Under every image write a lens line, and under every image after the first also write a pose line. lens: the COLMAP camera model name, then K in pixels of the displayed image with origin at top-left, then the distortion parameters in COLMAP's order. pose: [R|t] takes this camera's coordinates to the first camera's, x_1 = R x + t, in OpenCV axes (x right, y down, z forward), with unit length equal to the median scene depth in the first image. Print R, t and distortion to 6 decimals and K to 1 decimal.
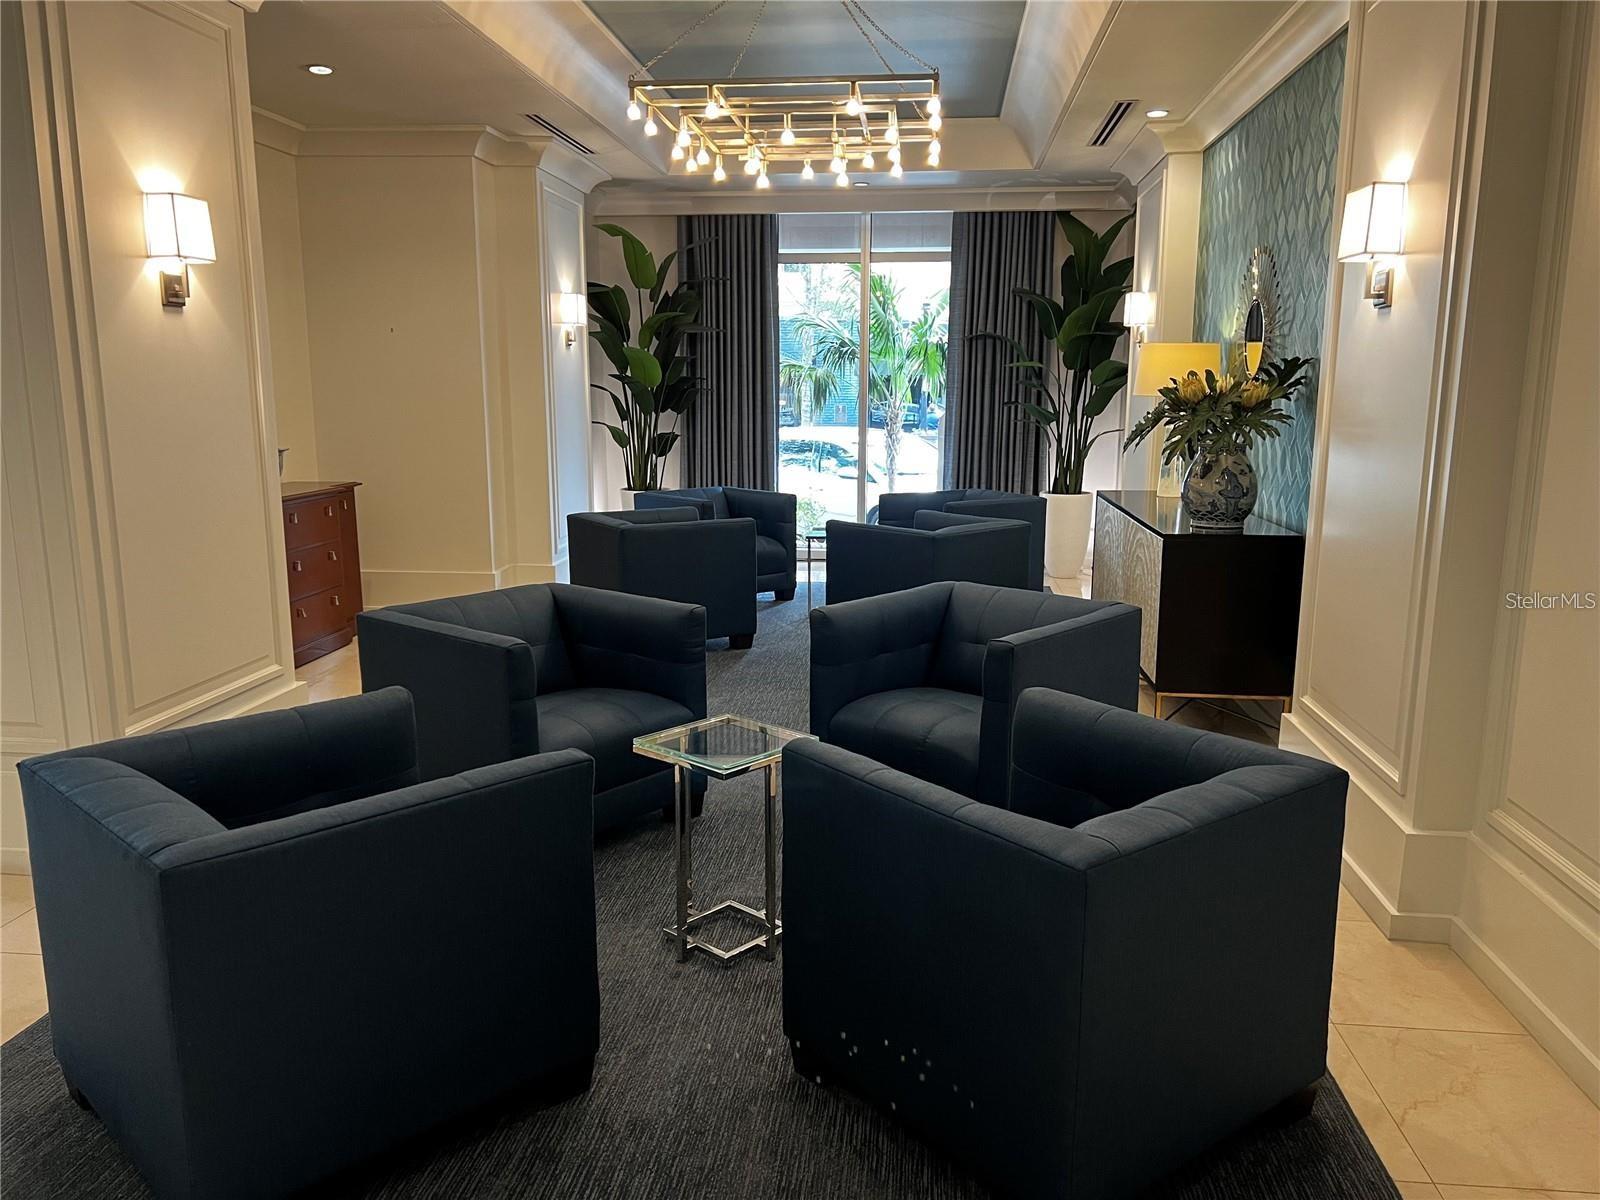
lens RADIAL K [[1198.2, 0, 804.5], [0, 1198.2, 593.5], [0, 0, 1]] dist [0.064787, -0.074630]
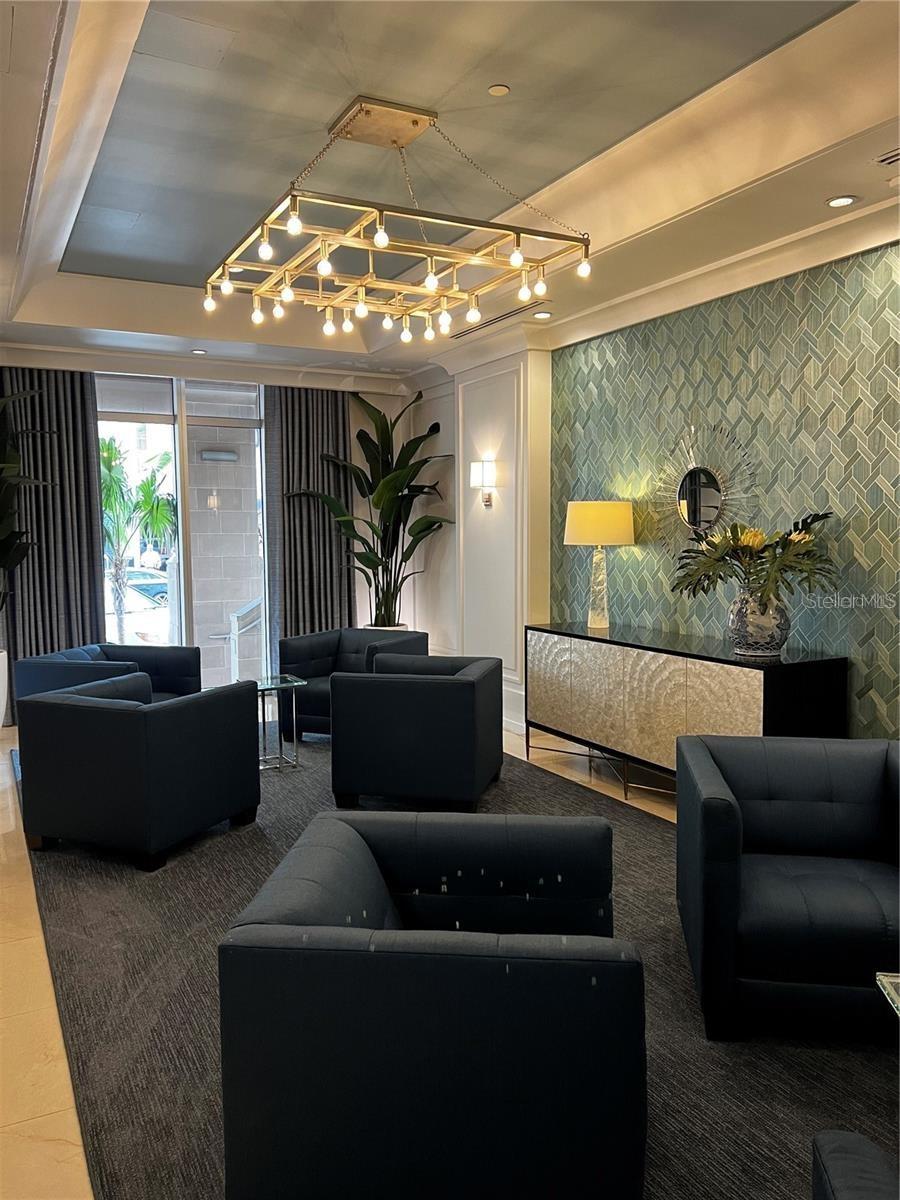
lens RADIAL K [[898.6, 0, 445.9], [0, 898.6, 613.1], [0, 0, 1]] dist [0.064787, -0.074630]
pose [[0.840750, -0.060045, 0.538083, -0.204779], [0.104139, 0.993208, -0.051884, -0.043109], [-0.531314, 0.099657, 0.841293, 0.220073]]
